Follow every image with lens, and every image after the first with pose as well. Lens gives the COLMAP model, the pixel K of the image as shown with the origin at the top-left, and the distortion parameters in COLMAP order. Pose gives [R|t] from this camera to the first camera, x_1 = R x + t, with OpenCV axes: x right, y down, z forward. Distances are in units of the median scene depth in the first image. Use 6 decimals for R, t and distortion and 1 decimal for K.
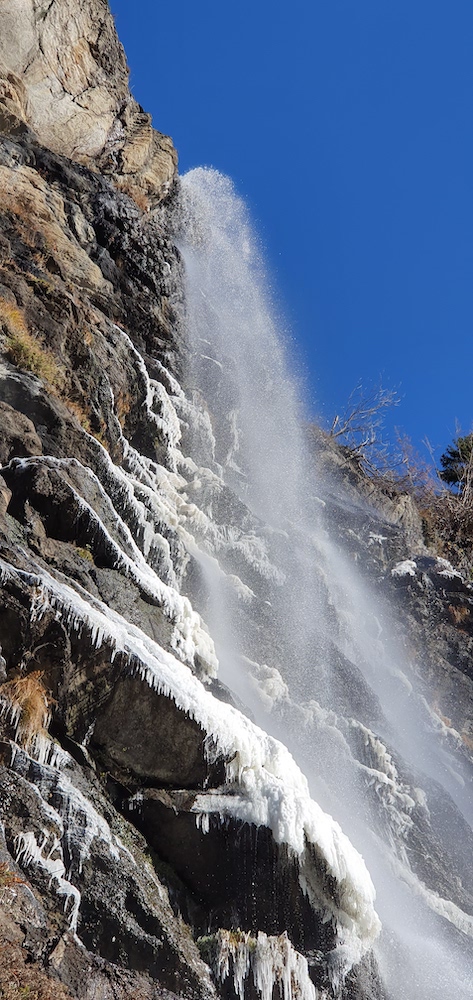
lens RADIAL K [[1540.6, 0, 236.5], [0, 1540.6, 500.0], [0, 0, 1]] dist [0.136874, -0.040839]
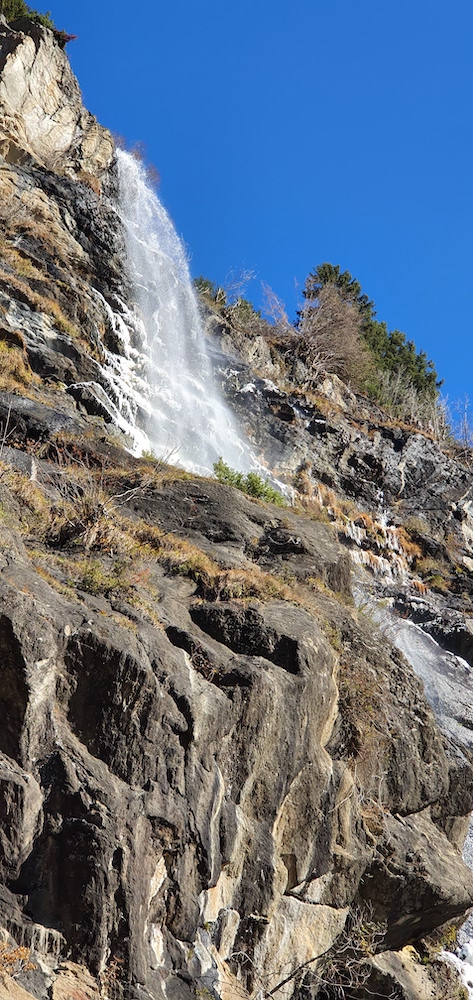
lens RADIAL K [[1540.6, 0, 236.5], [0, 1540.6, 500.0], [0, 0, 1]] dist [0.136874, -0.040839]
pose [[0.997270, -0.071001, 0.020264, 0.043435], [0.066673, 0.983865, 0.166026, -0.141420], [-0.031725, -0.164221, 0.985913, -0.957150]]
